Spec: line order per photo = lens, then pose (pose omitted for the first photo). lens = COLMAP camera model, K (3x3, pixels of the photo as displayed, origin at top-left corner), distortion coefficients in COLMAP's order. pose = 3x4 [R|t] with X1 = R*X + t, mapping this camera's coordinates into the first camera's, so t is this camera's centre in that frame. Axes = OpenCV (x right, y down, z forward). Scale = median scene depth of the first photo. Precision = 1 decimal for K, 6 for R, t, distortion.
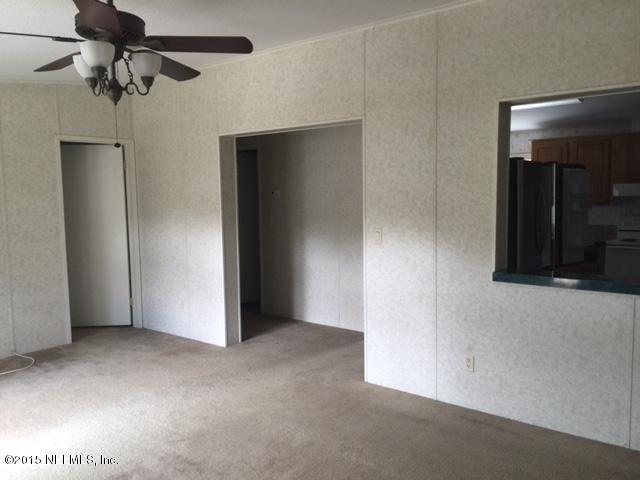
lens RADIAL K [[545.7, 0, 320.0], [0, 545.7, 240.0], [0, 0, 1]] dist [0.102718, -0.158686]
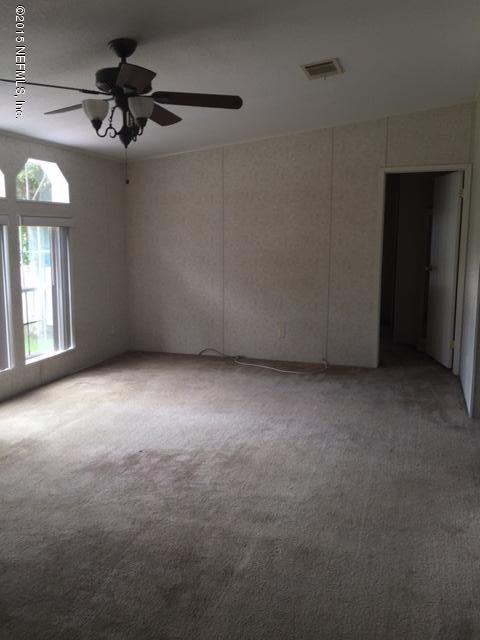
lens RADIAL K [[545.7, 0, 240.0], [0, 545.7, 320.0], [0, 0, 1]] dist [0.102718, -0.158686]
pose [[0.345415, 0.165605, -0.923723, 0.885541], [-0.081883, 0.985871, 0.146127, -0.077635], [0.934871, 0.025163, 0.354095, 0.805229]]
